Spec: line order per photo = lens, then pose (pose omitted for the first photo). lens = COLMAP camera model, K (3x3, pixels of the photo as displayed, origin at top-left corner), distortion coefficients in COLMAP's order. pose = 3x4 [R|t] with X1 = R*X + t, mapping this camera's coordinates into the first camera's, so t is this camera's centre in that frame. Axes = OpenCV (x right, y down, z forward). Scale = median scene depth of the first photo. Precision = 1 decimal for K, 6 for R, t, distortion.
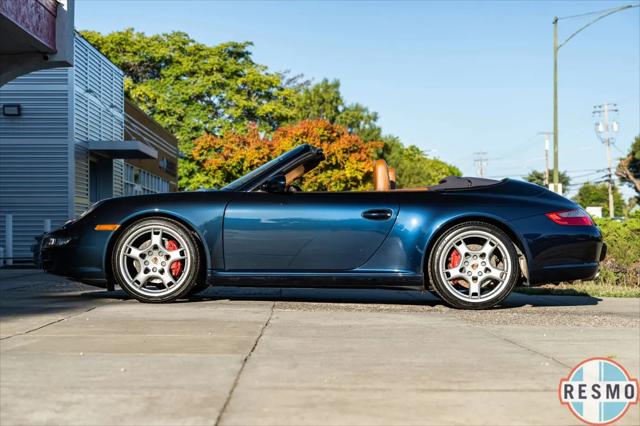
lens RADIAL K [[1391.5, 0, 323.5], [0, 1391.5, 216.4], [0, 0, 1]] dist [0.027816, 0.000000]
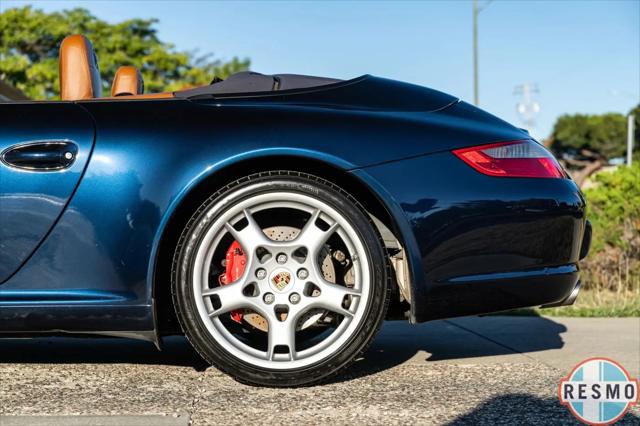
lens RADIAL K [[950.8, 0, 324.3], [0, 950.8, 208.3], [0, 0, 1]] dist [0.035533, 0.000000]
pose [[0.999913, -0.011682, 0.006046, 0.078544], [0.011695, 0.999929, -0.002234, 0.010238], [-0.006020, 0.002305, 0.999979, 0.472170]]
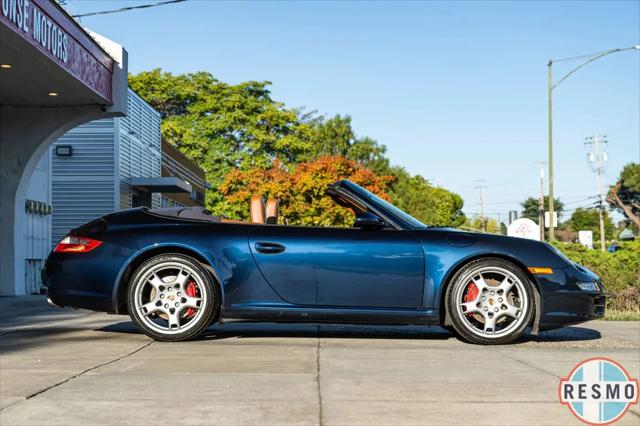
lens RADIAL K [[1339.8, 0, 318.1], [0, 1339.8, 210.7], [0, 0, 1]] dist [0.065964, 0.000000]
pose [[0.999986, -0.003164, -0.004318, -0.013381], [0.003090, 0.999852, -0.016951, -0.008038], [0.004371, 0.016938, 0.999847, -0.063301]]
